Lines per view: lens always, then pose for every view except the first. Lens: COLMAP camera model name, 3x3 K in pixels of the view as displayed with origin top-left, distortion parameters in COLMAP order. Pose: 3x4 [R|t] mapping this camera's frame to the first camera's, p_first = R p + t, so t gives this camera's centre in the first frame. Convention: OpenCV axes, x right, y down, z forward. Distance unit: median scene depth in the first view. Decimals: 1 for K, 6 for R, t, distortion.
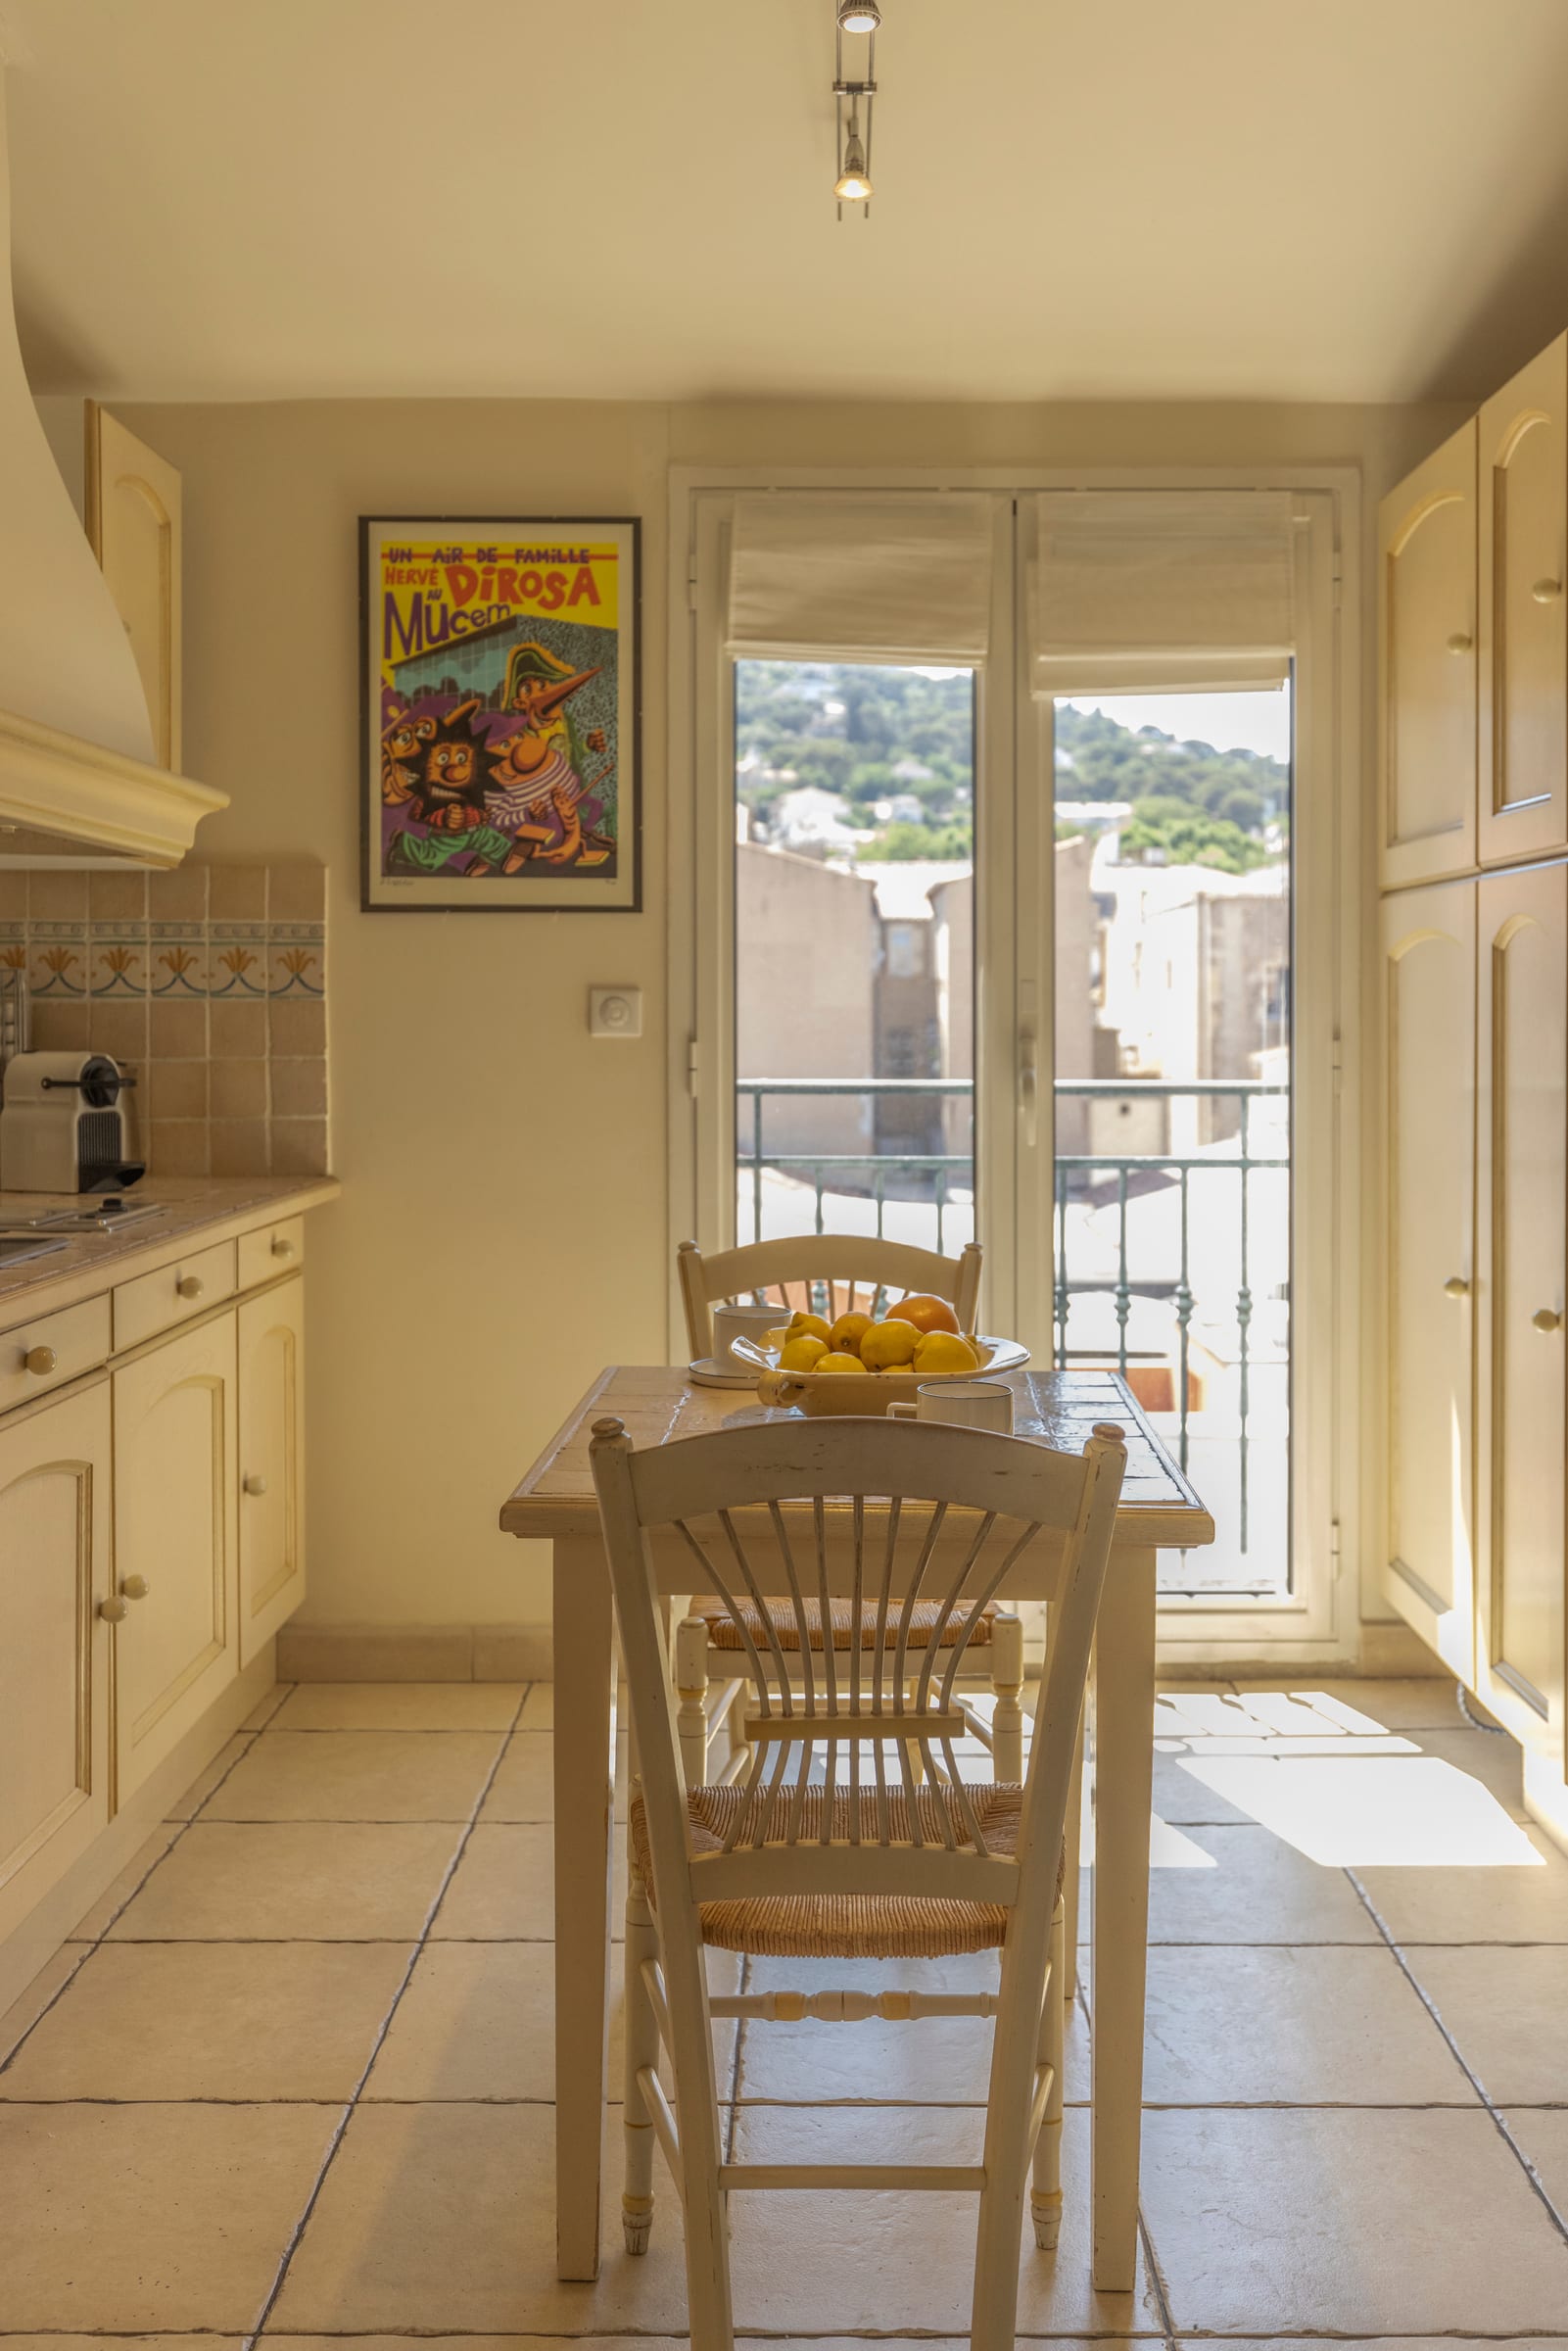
lens RADIAL K [[2314.5, 0, 786.8], [0, 2314.5, 1064.1], [0, 0, 1]] dist [-0.003157, -0.002018]
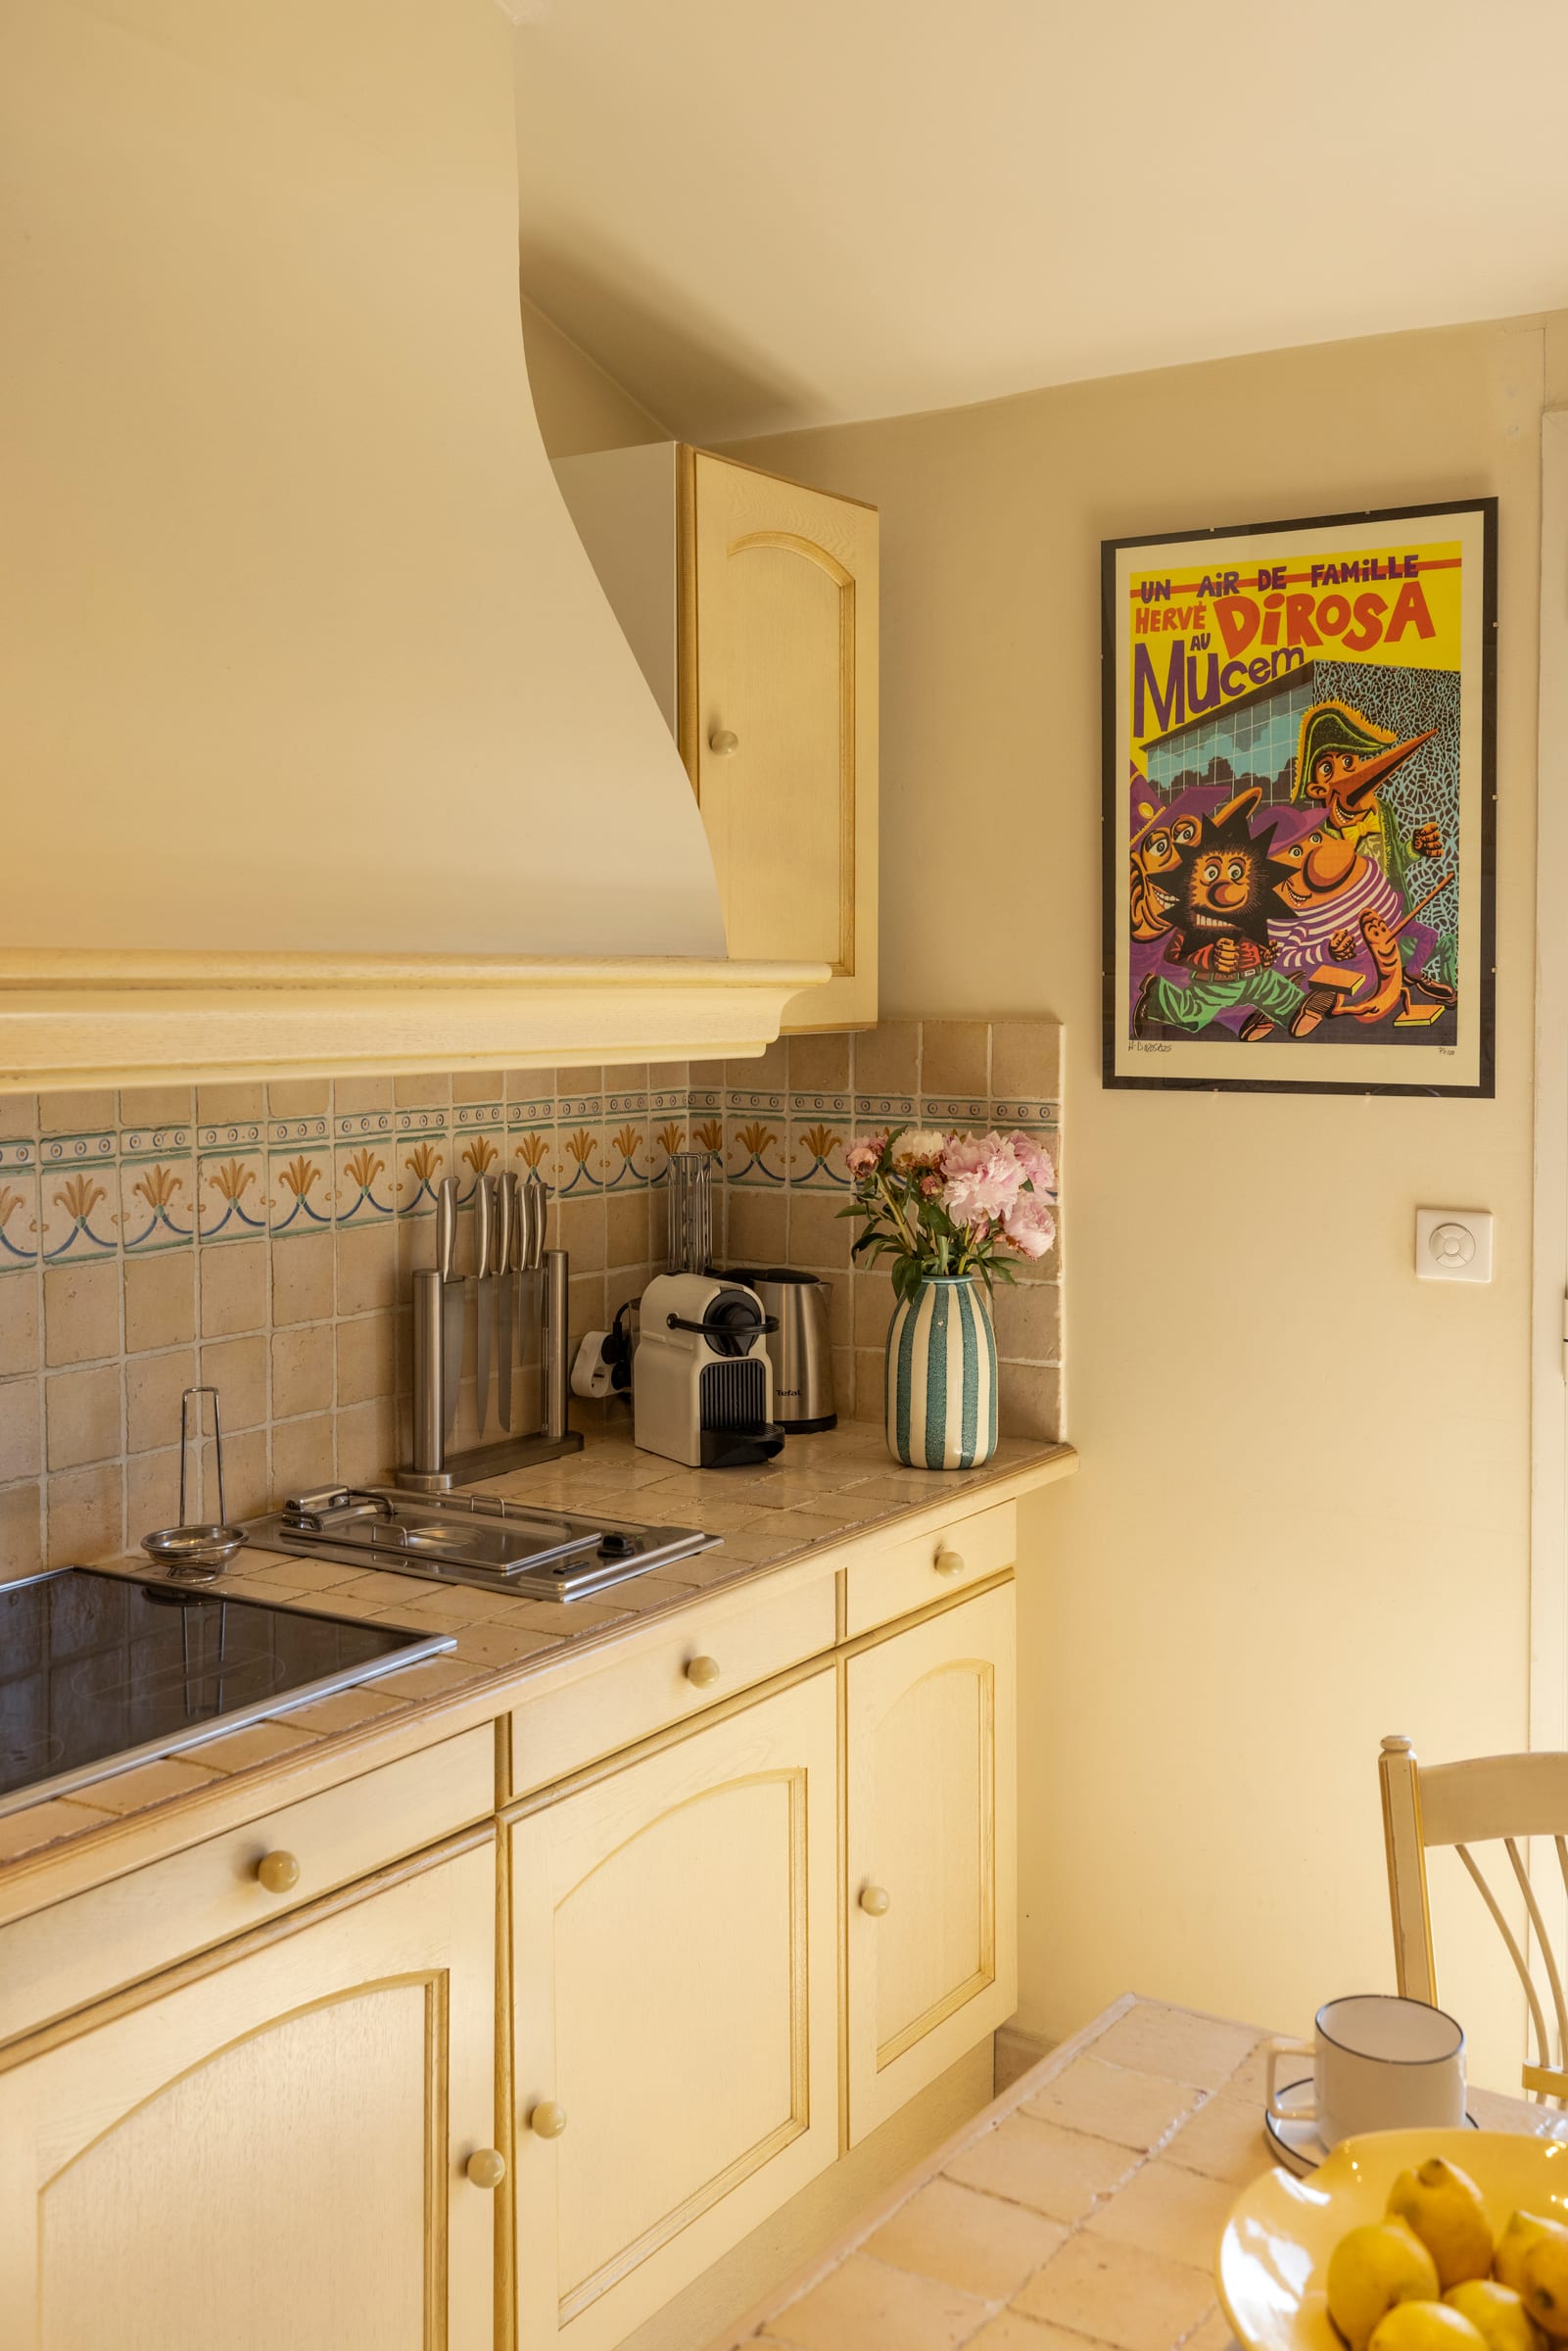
lens RADIAL K [[2314.5, 0, 786.8], [0, 2314.5, 1064.1], [0, 0, 1]] dist [-0.003157, -0.002018]
pose [[0.842036, 0.016823, -0.539159, 0.124611], [-0.002866, 0.999639, 0.026715, -0.092296], [0.539414, -0.020949, 0.841780, 0.333478]]
